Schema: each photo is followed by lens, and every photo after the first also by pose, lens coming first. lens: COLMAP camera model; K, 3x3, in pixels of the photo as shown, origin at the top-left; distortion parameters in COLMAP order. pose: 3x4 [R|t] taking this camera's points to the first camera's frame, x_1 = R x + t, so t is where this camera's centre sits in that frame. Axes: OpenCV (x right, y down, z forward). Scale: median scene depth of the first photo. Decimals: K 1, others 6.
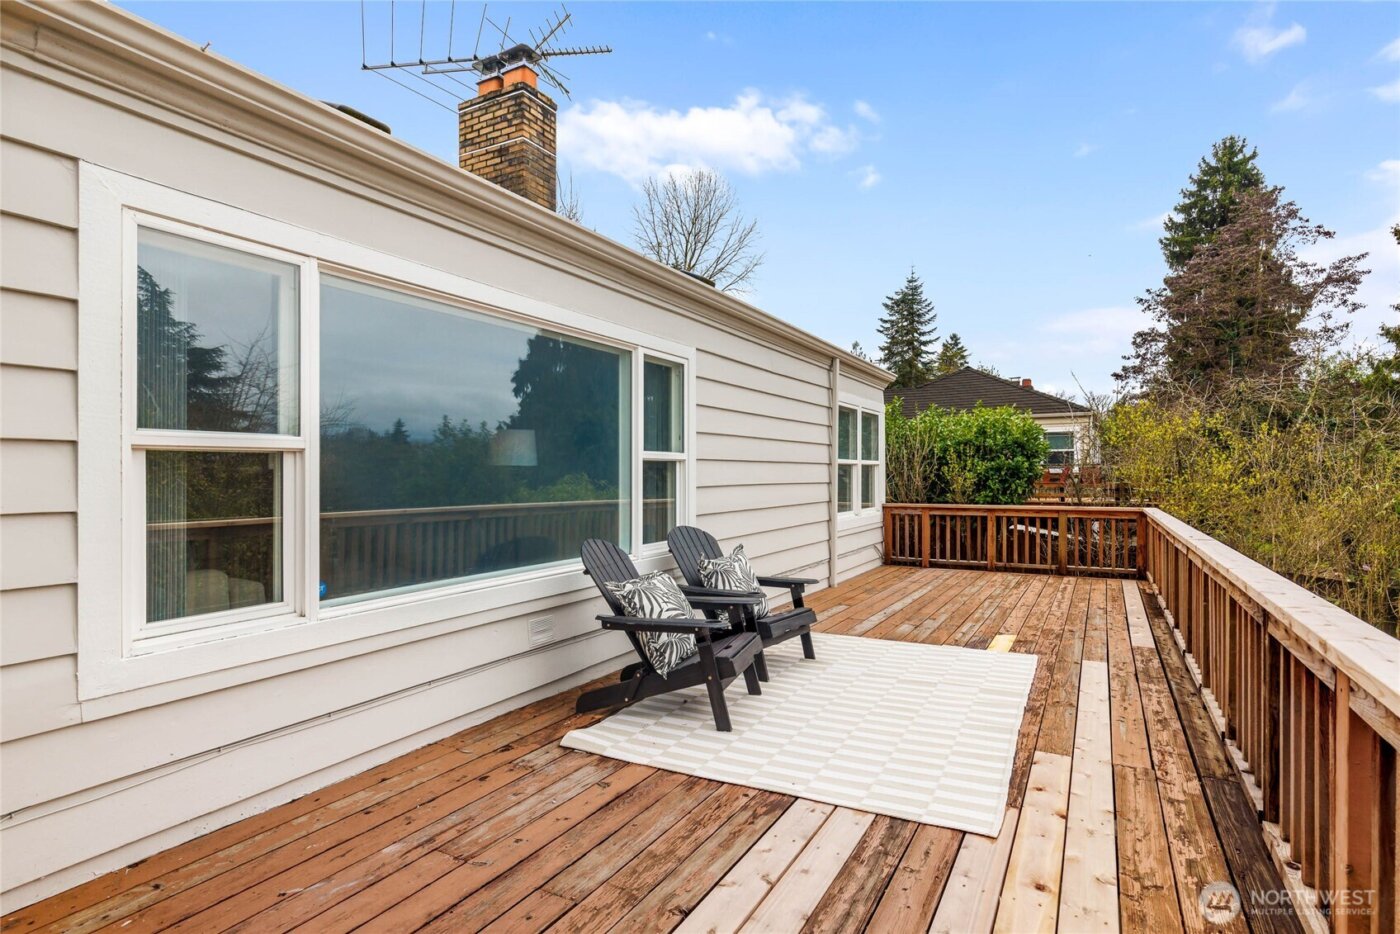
lens RADIAL K [[696.8, 0, 711.5], [0, 696.8, 473.2], [0, 0, 1]] dist [-0.003599, -0.000089]
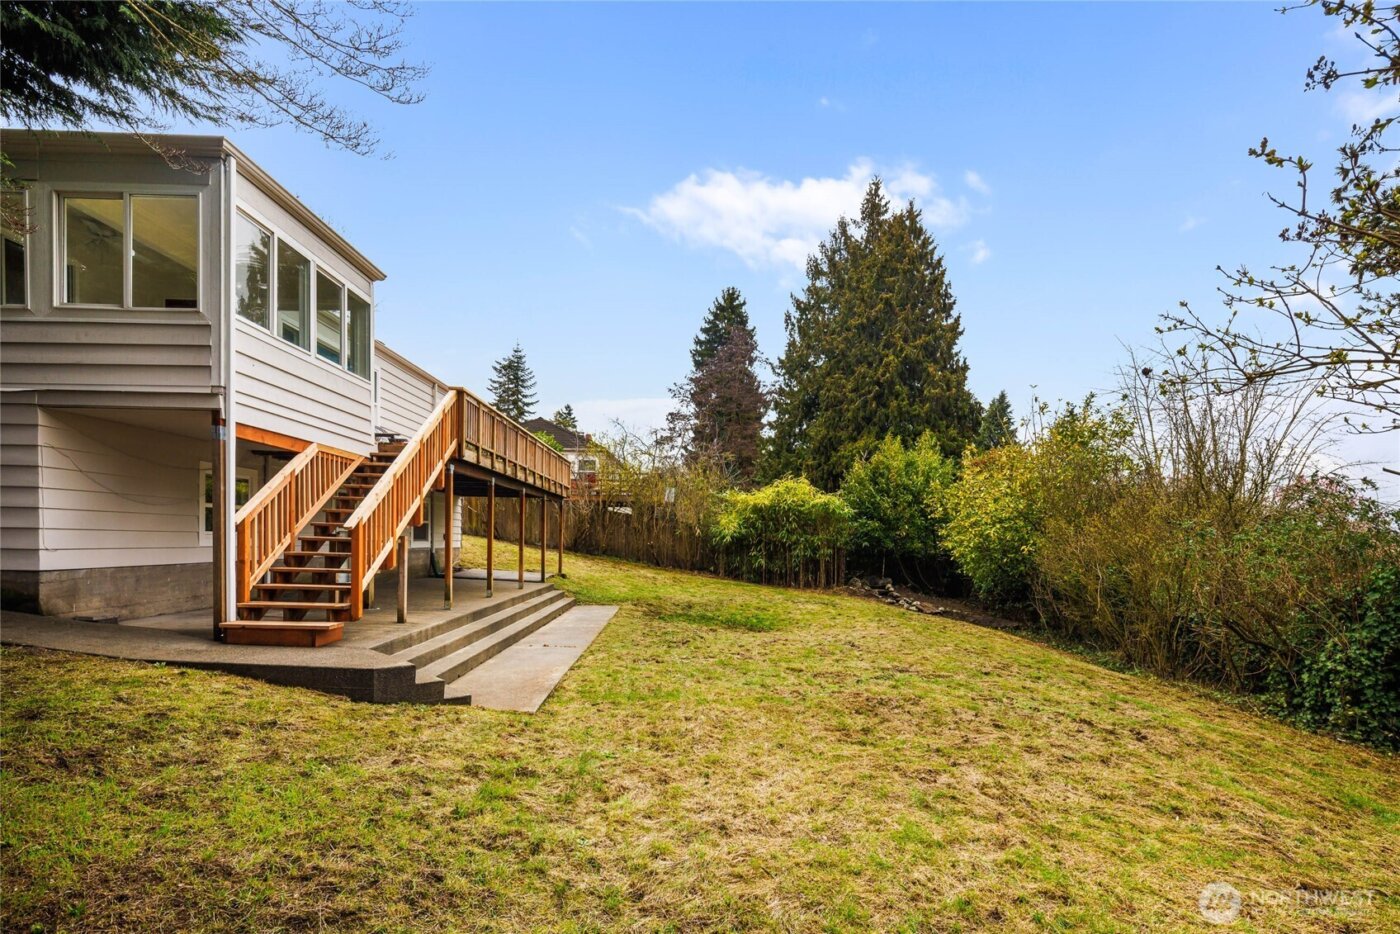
lens RADIAL K [[681.9, 0, 696.4], [0, 681.9, 545.8], [0, 0, 1]] dist [0.003202, -0.002605]
pose [[0.868158, 0.016070, 0.496028, -0.028716], [-0.022935, 0.999707, 0.007753, 0.052323], [-0.495758, -0.018107, 0.868272, -0.218925]]
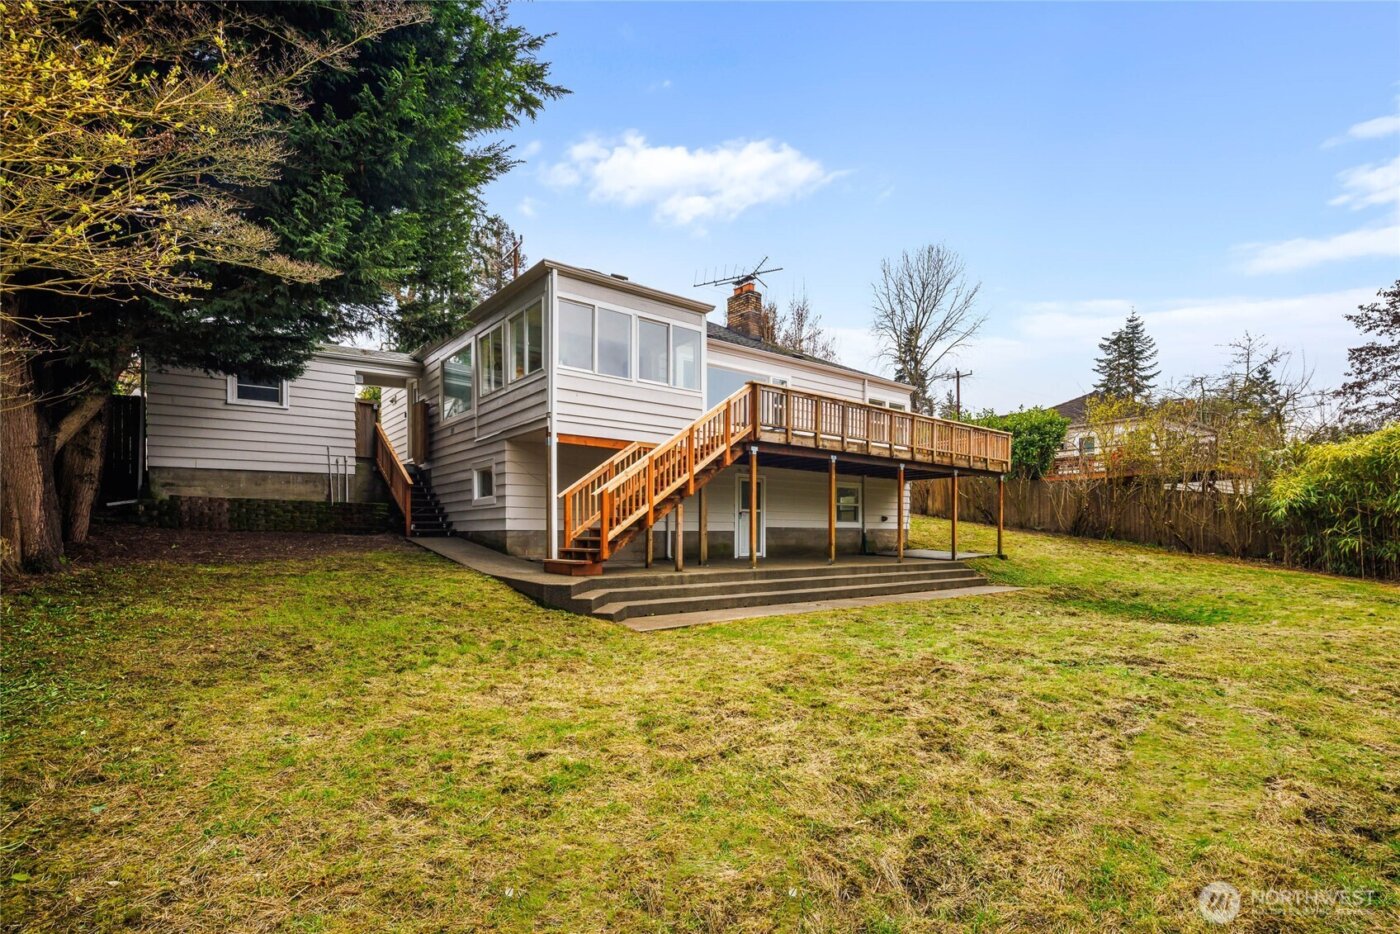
lens RADIAL K [[681.9, 0, 717.4], [0, 681.9, 544.1], [0, 0, 1]] dist [0.003202, -0.002605]
pose [[0.931448, 0.004969, -0.363840, 0.090655], [-0.001121, 0.999941, 0.010786, 0.064073], [0.363872, -0.009639, 0.931399, -0.238175]]
